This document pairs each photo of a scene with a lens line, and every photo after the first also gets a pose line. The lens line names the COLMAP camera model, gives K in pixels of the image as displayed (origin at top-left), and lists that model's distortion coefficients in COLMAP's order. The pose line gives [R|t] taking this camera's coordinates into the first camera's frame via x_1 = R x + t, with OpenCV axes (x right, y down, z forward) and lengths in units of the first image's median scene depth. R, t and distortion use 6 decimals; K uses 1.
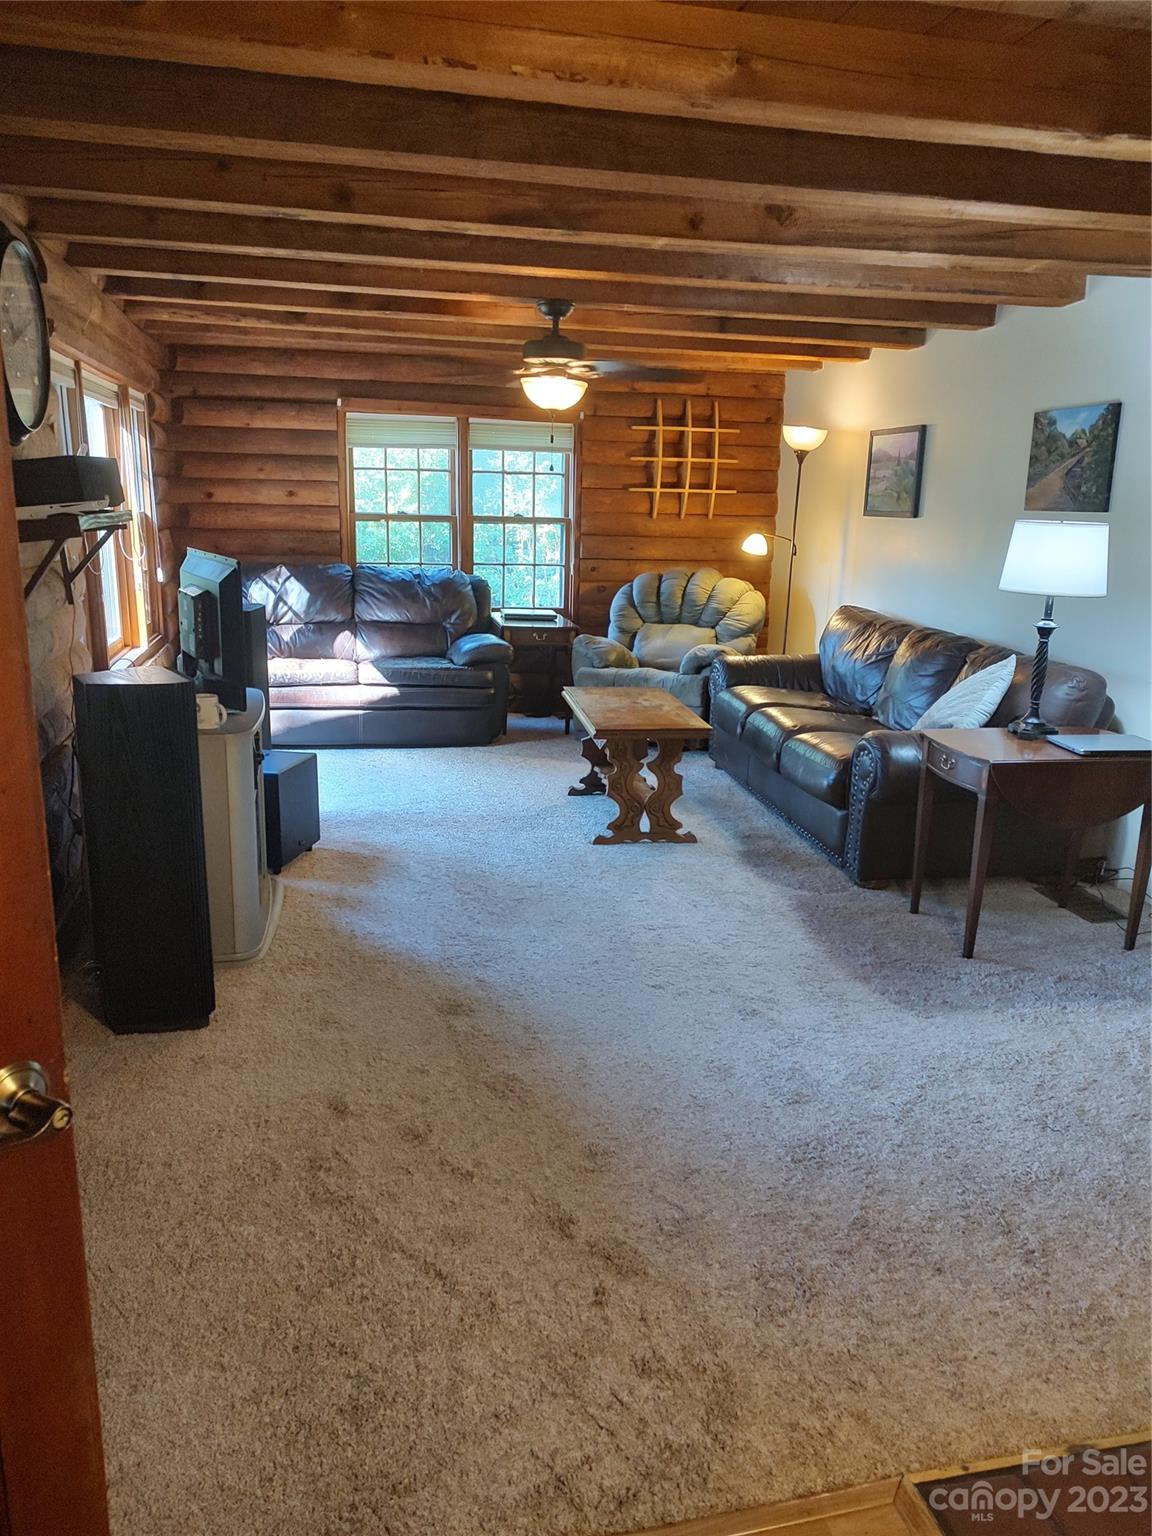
lens RADIAL K [[1100.7, 0, 587.5], [0, 1100.7, 767.0], [0, 0, 1]] dist [0.011520, -0.022824]
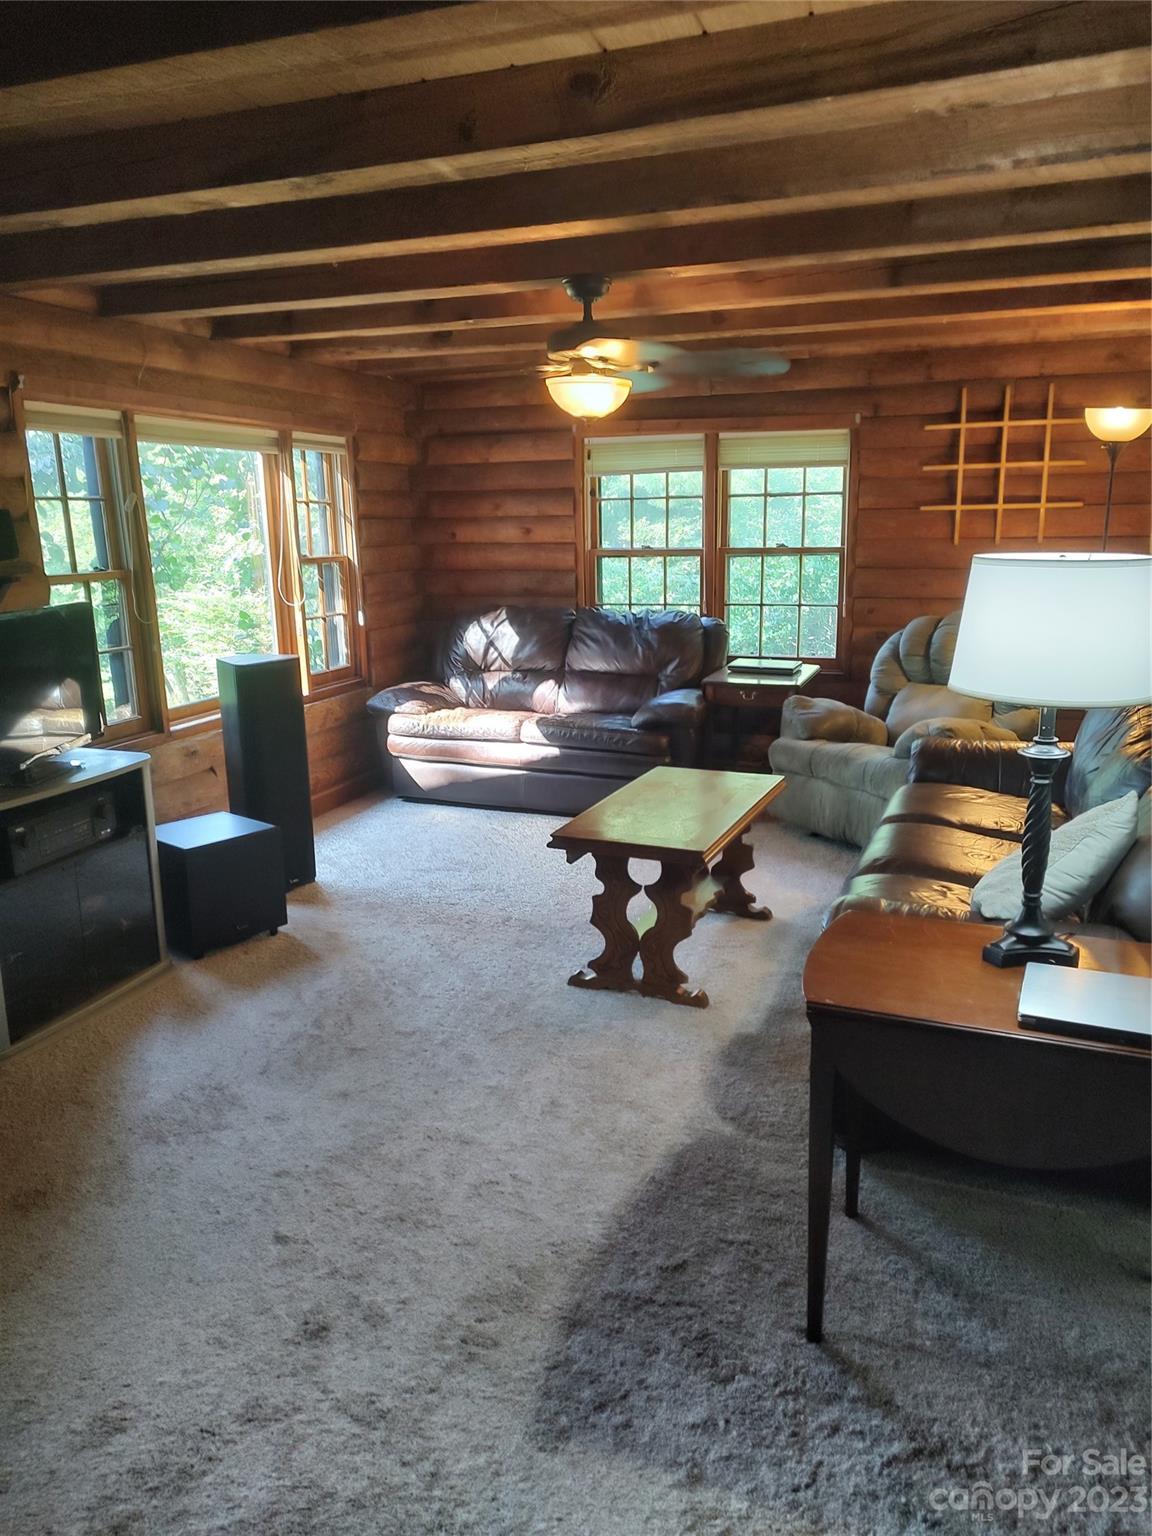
lens RADIAL K [[1100.7, 0, 573.5], [0, 1100.7, 775.0], [0, 0, 1]] dist [0.011520, -0.022824]
pose [[0.845762, 0.082494, -0.527145, 0.276383], [-0.090085, 0.995870, 0.011312, -0.057496], [0.525901, 0.037921, 0.849700, 0.242924]]
